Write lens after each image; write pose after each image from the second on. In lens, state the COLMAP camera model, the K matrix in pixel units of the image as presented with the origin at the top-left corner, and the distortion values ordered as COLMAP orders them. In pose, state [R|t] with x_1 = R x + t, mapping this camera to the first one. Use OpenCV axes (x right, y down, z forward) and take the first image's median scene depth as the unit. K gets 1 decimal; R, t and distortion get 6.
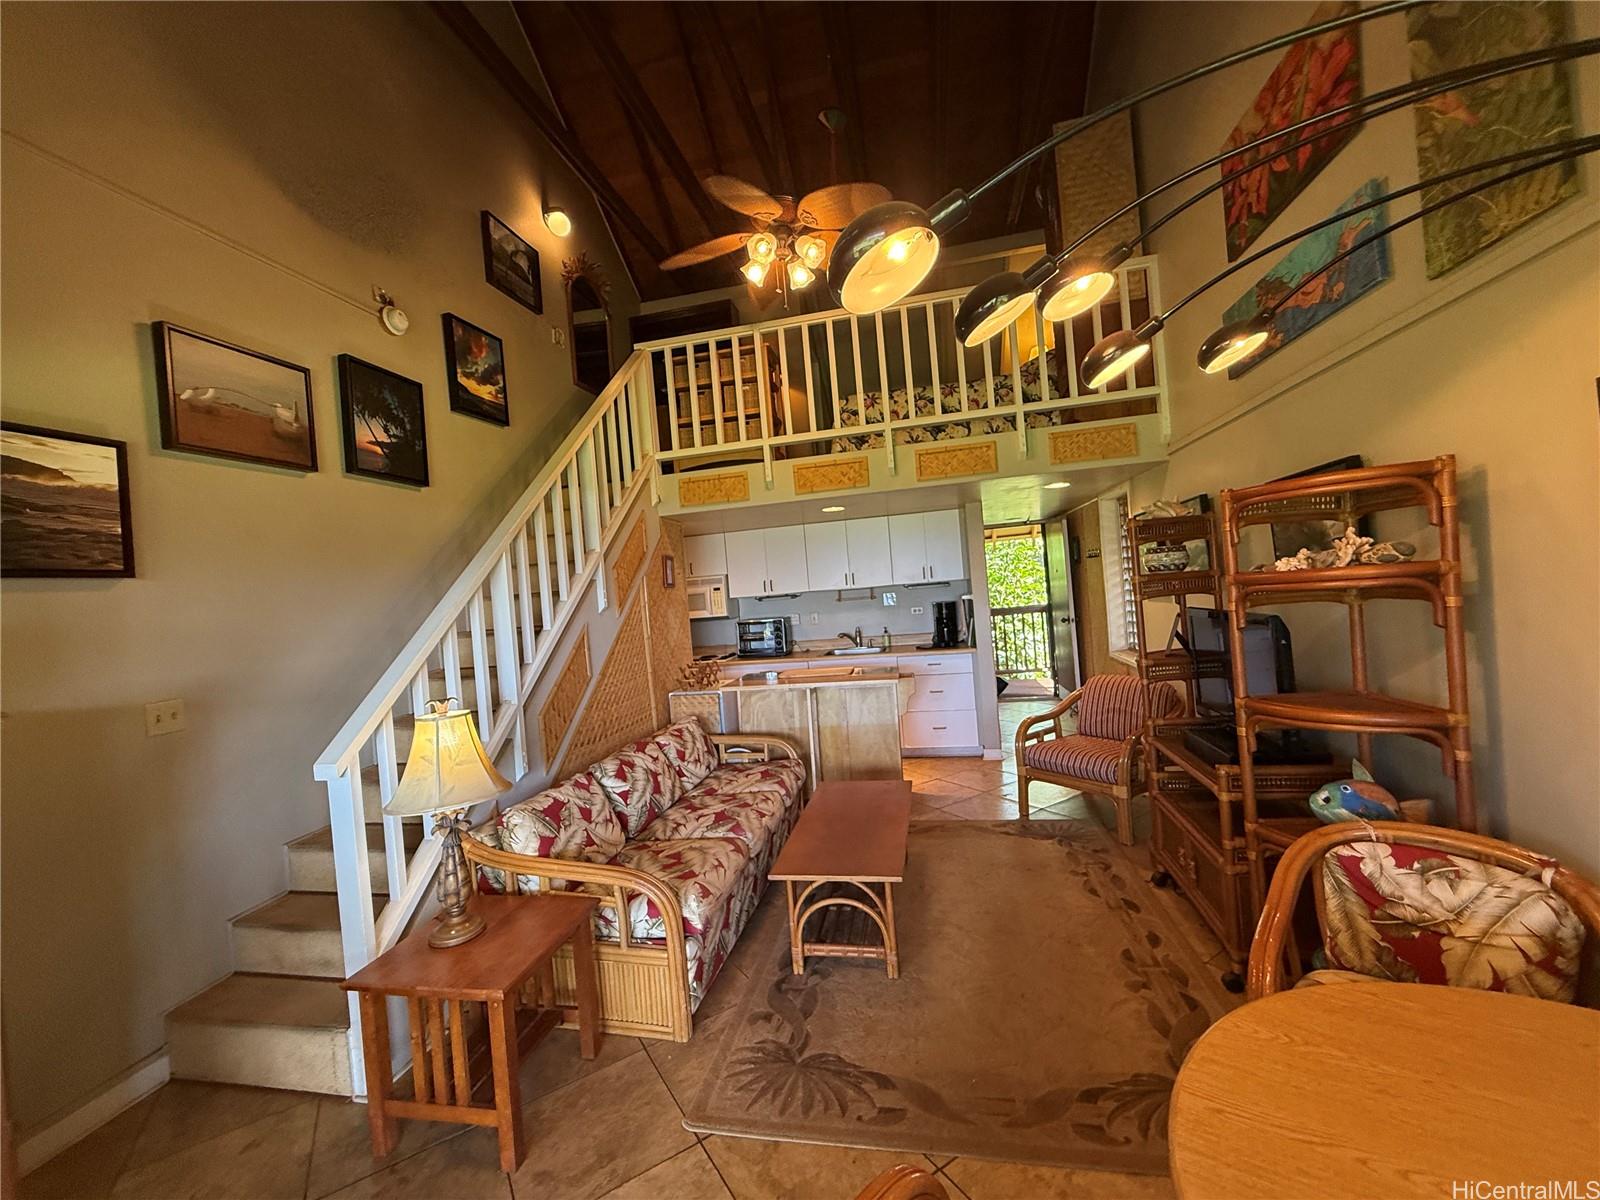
lens RADIAL K [[635.3, 0, 795.4], [0, 635.3, 596.9], [0, 0, 1]] dist [0.001142, 0.000272]
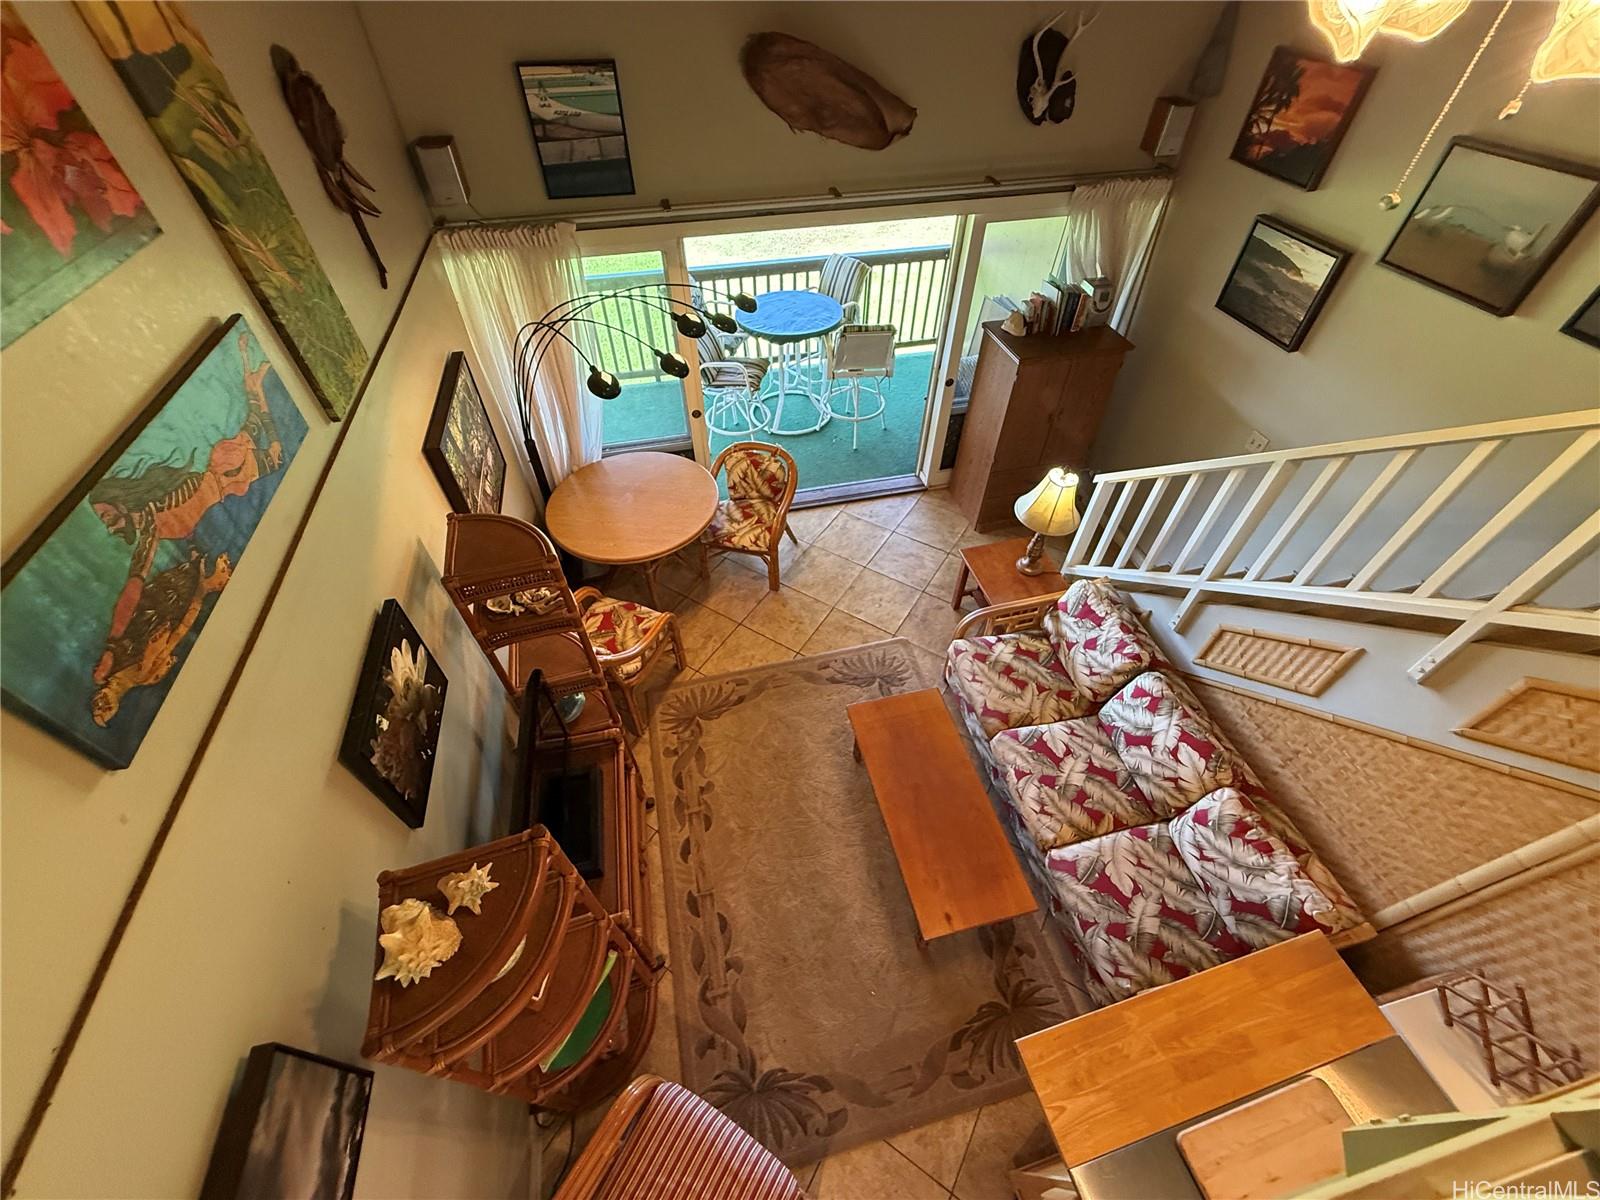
lens RADIAL K [[635.3, 0, 795.4], [0, 635.3, 596.9], [0, 0, 1]] dist [0.001142, 0.000272]
pose [[-0.901605, 0.370460, -0.223311, 0.224649], [0.074079, 0.640867, 0.764070, -0.366476], [0.426170, 0.672346, -0.605252, 0.742913]]
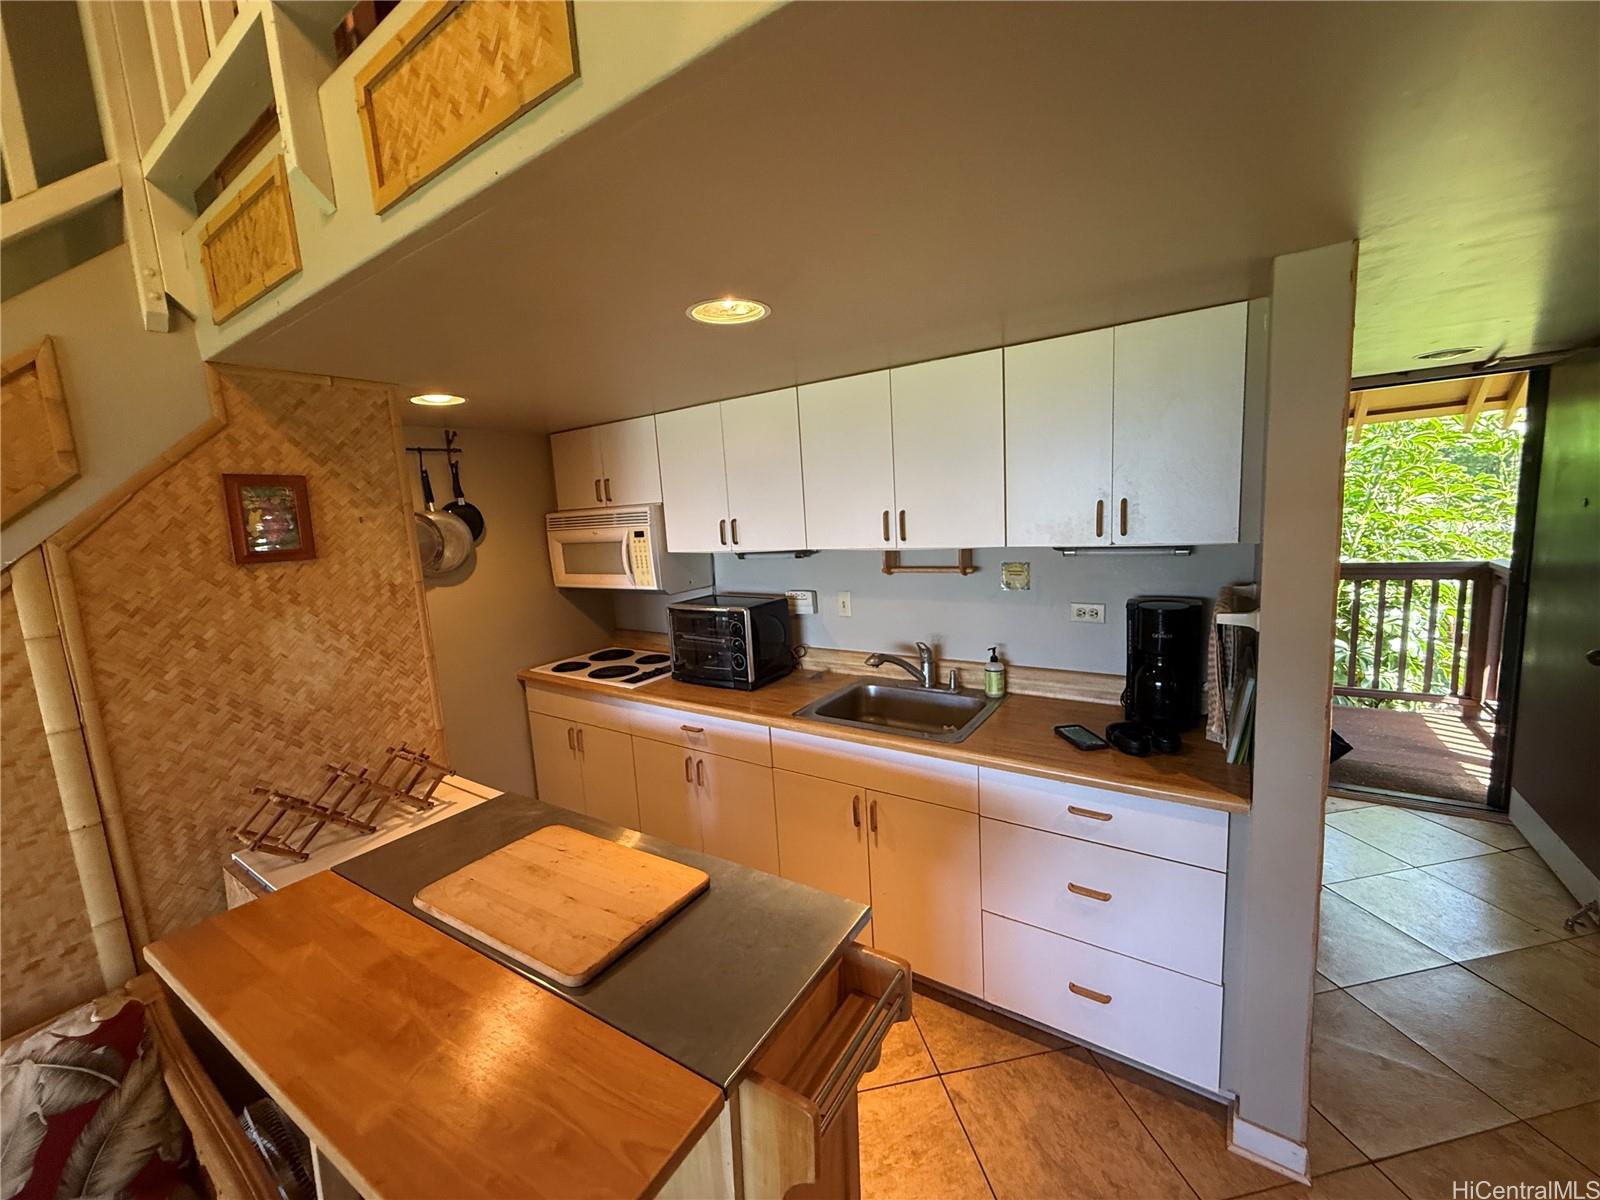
lens RADIAL K [[635.3, 0, 795.4], [0, 635.3, 596.9], [0, 0, 1]] dist [0.001142, 0.000272]
pose [[0.923953, 0.075955, -0.374889, 0.198128], [-0.015446, 0.986696, 0.161842, -0.052019], [0.382194, -0.143744, 0.912834, 0.681687]]
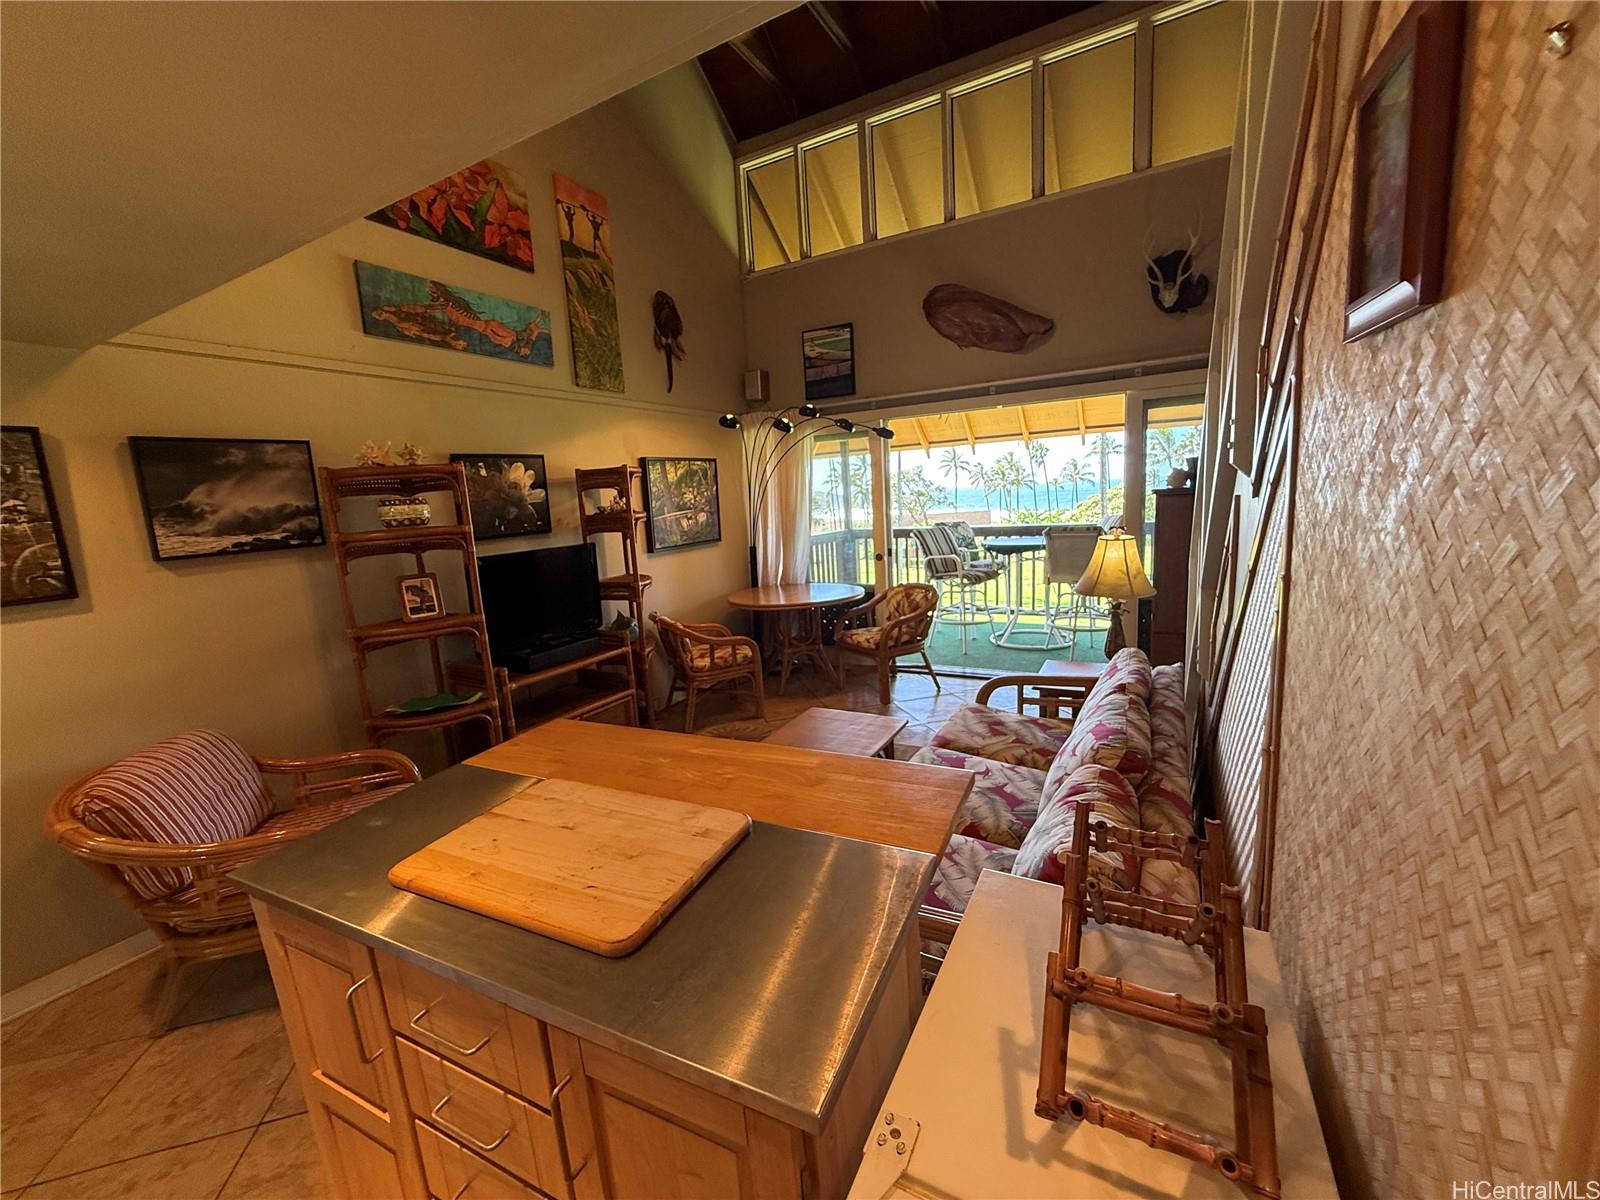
lens RADIAL K [[635.3, 0, 795.4], [0, 635.3, 596.9], [0, 0, 1]] dist [0.001142, 0.000272]
pose [[-0.947723, 0.089126, 0.306395, -0.108850], [0.139329, 0.979414, 0.146068, 0.000092], [-0.287069, 0.181122, -0.940631, 1.019800]]
